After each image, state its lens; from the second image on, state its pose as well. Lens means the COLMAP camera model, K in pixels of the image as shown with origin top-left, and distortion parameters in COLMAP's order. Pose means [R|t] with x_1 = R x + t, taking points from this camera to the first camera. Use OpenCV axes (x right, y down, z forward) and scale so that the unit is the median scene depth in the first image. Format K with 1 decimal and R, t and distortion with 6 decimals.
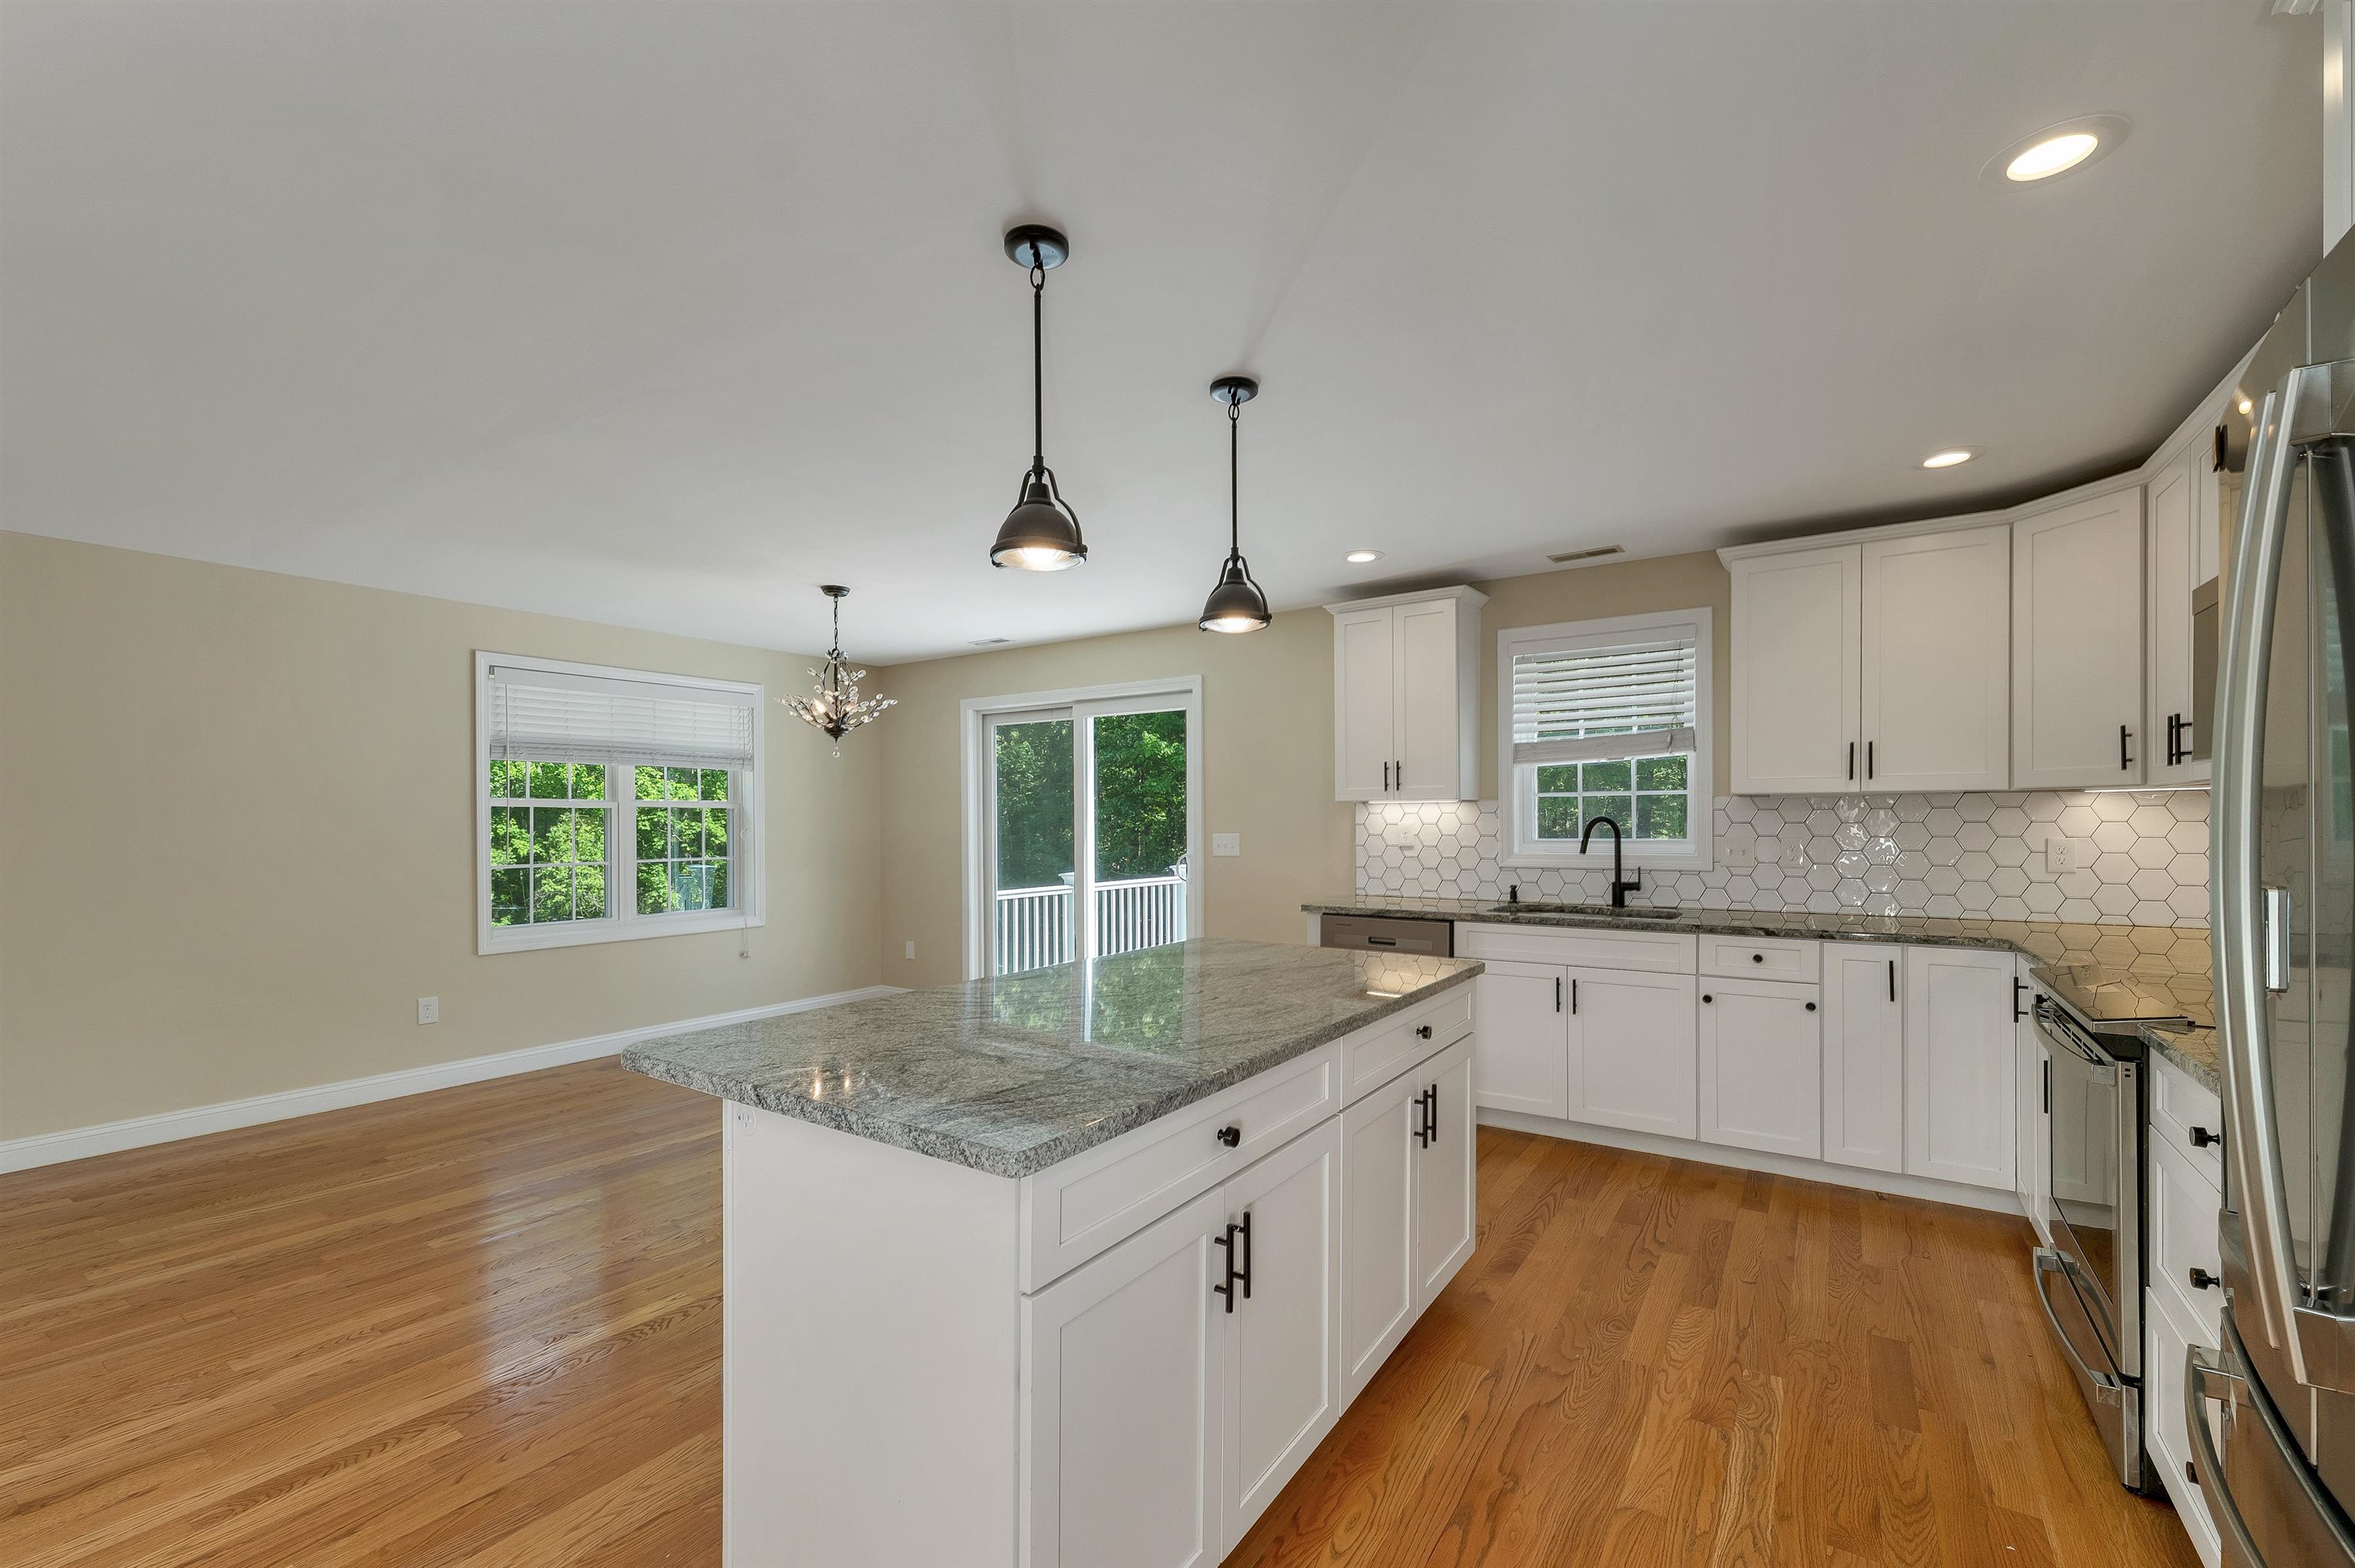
lens RADIAL K [[973.9, 0, 1183.5], [0, 973.9, 829.7], [0, 0, 1]] dist [-0.000260, 0.000120]
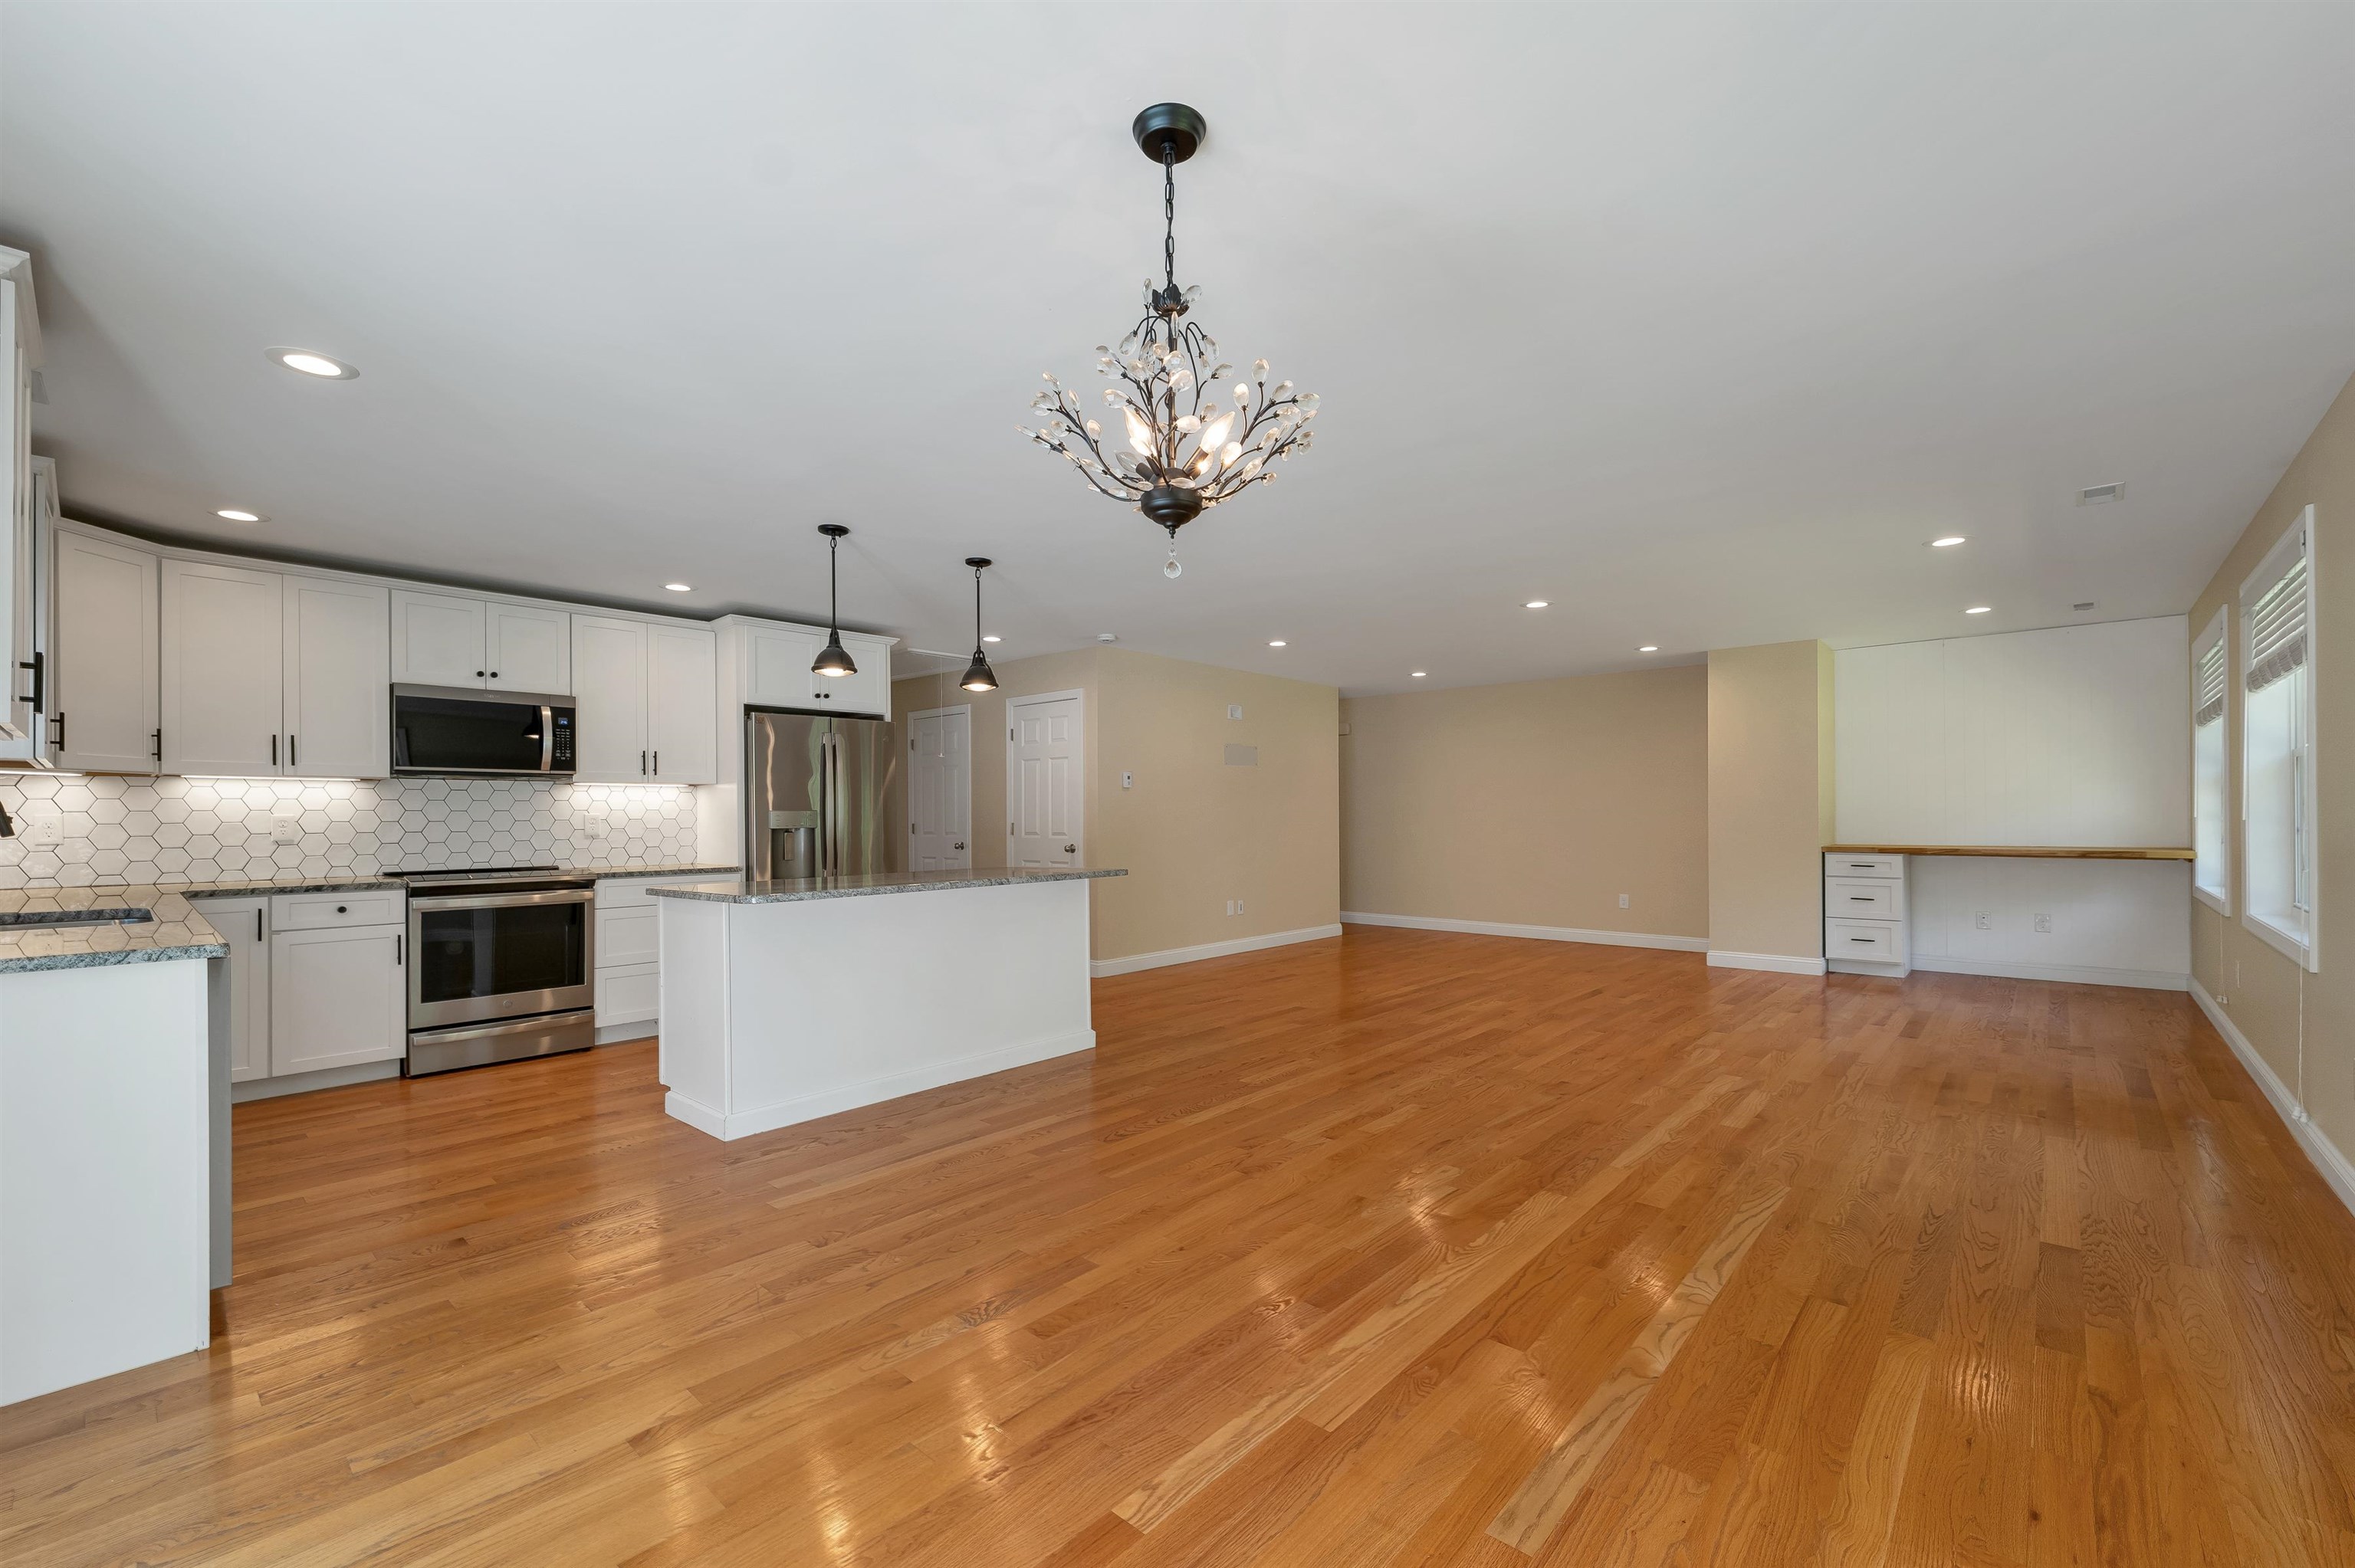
lens RADIAL K [[976.2, 0, 1178.2], [0, 976.2, 818.2], [0, 0, 1]] dist [0.001090, -0.000166]
pose [[-0.989014, 0.011750, 0.147352, -0.451837], [0.013528, 0.999847, 0.011069, 0.016055], [-0.147200, 0.012941, -0.989022, 1.505257]]
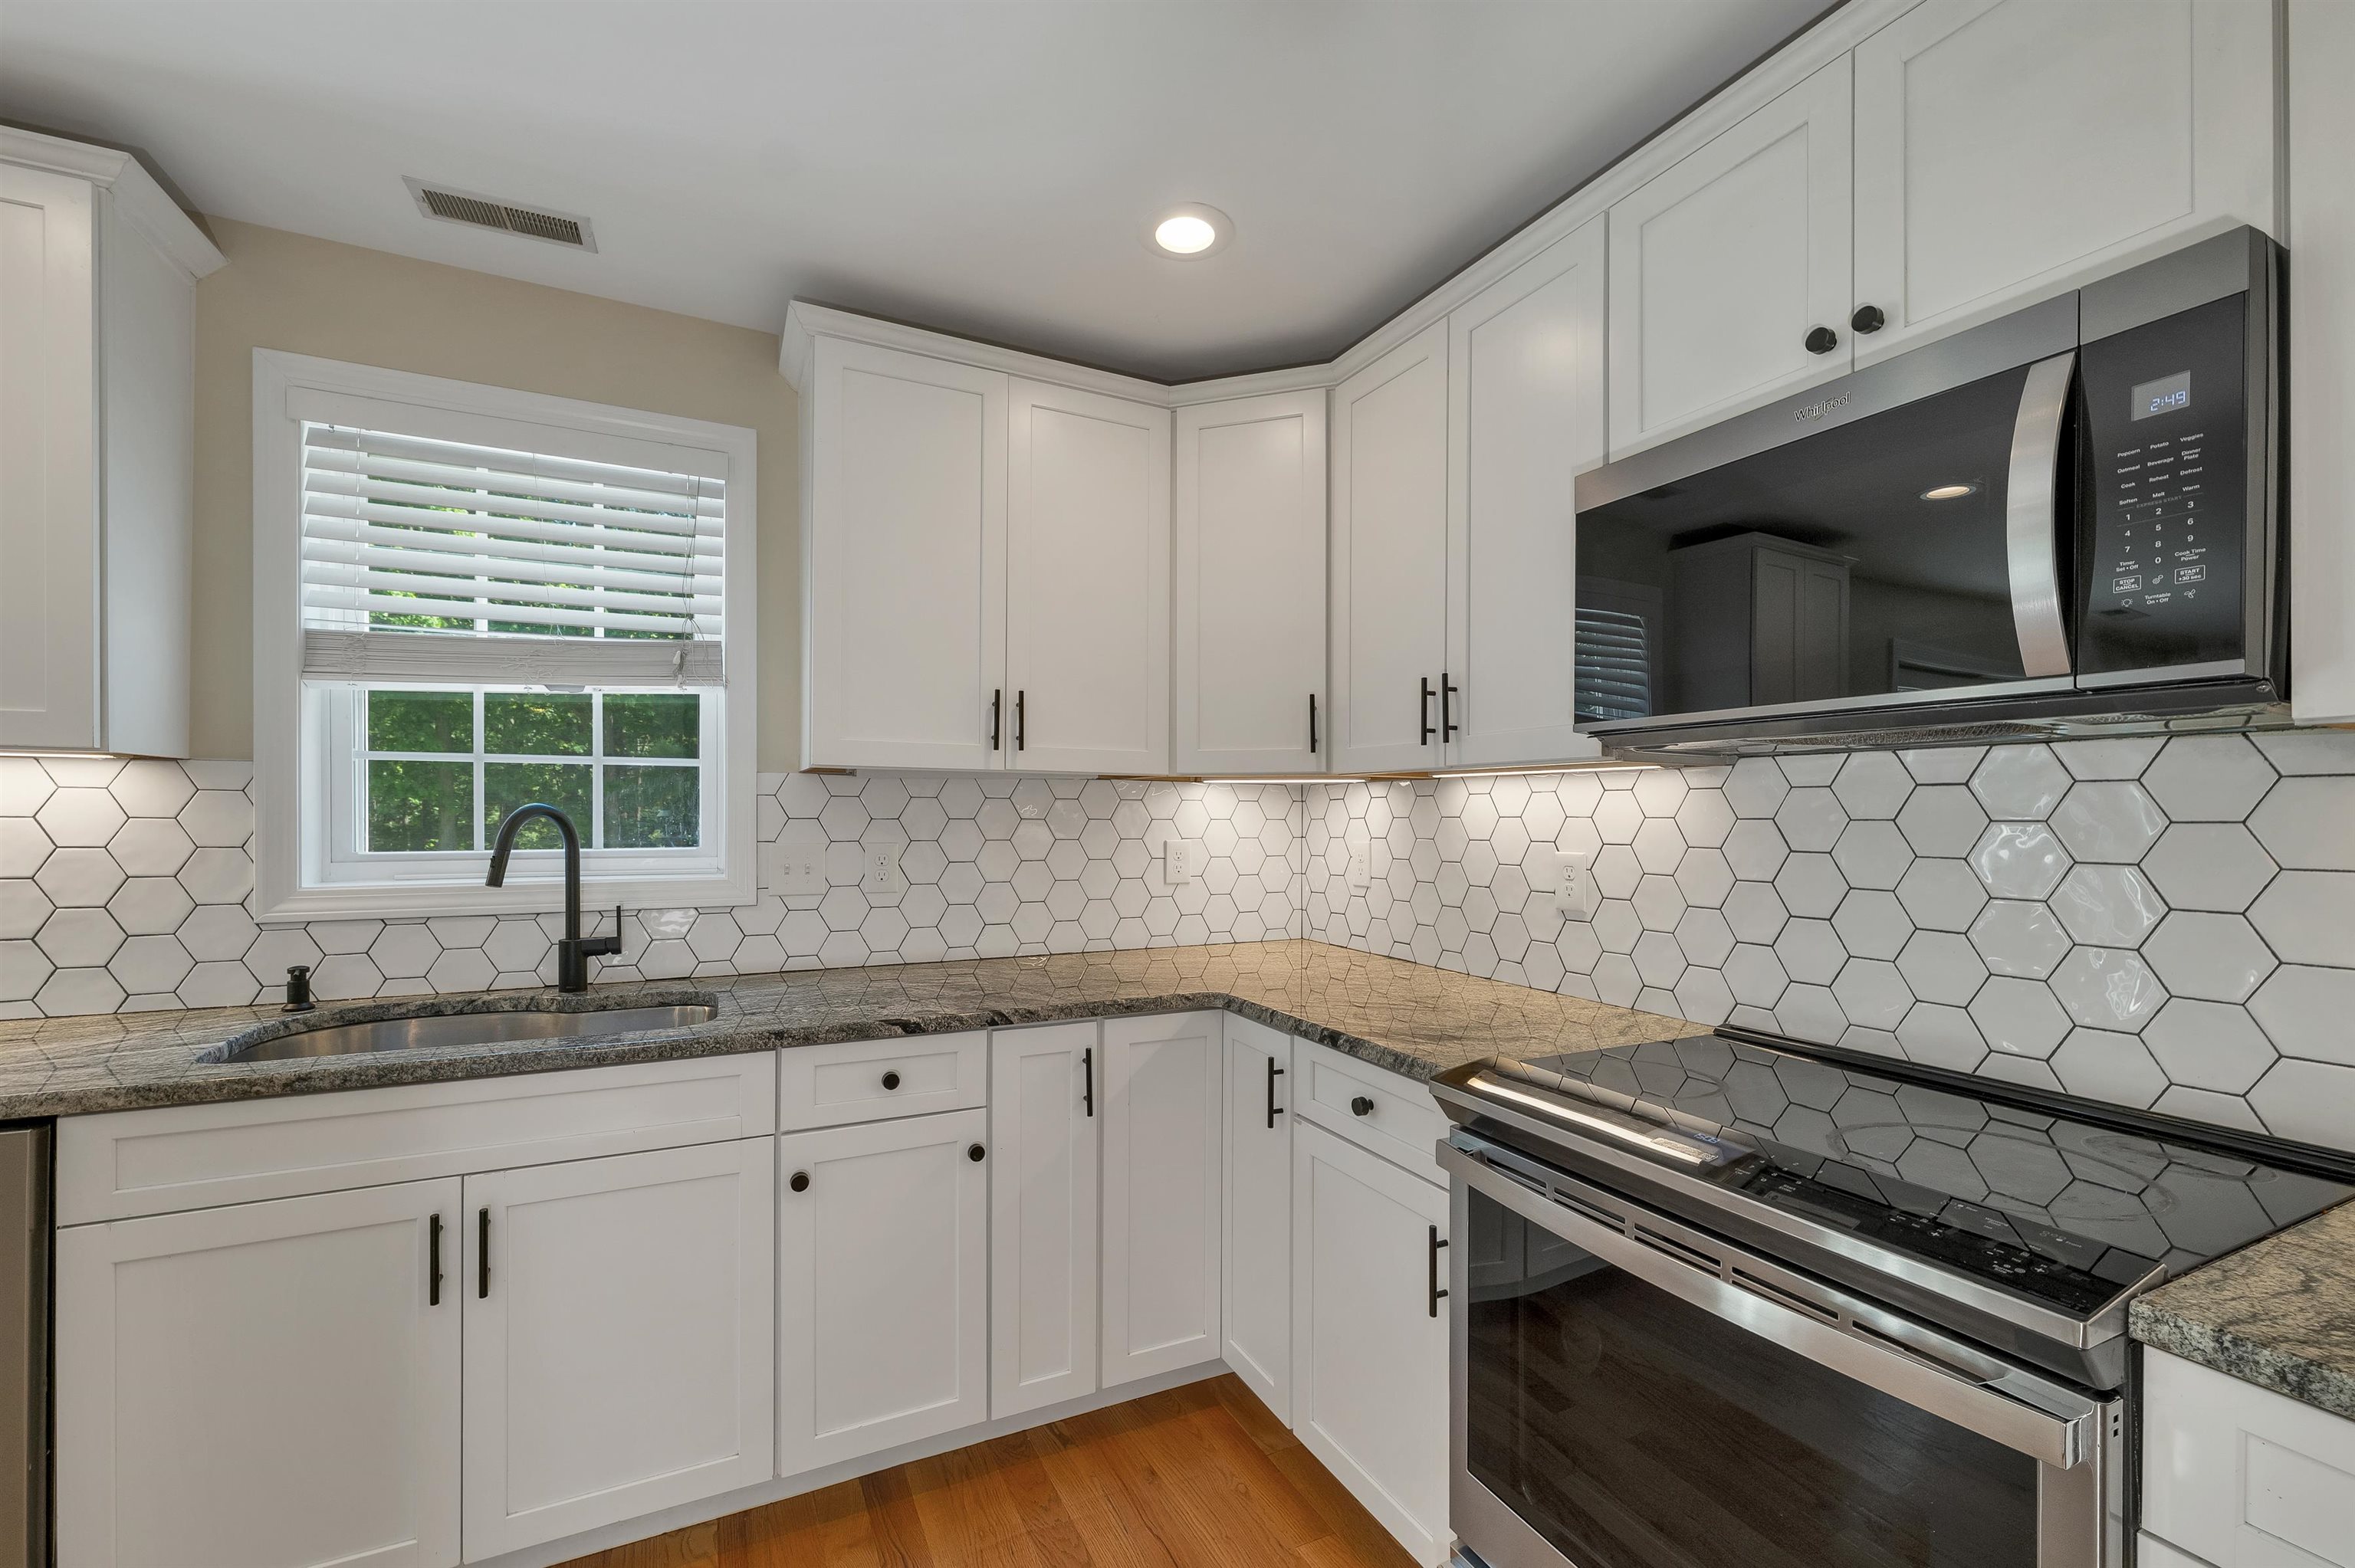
lens RADIAL K [[976.2, 0, 1178.2], [0, 976.2, 818.2], [0, 0, 1]] dist [0.001090, -0.000166]
pose [[0.500496, 0.004713, 0.865726, 0.176717], [0.000445, 0.999984, -0.005701, -0.003735], [-0.865739, 0.003238, 0.500486, 0.498179]]
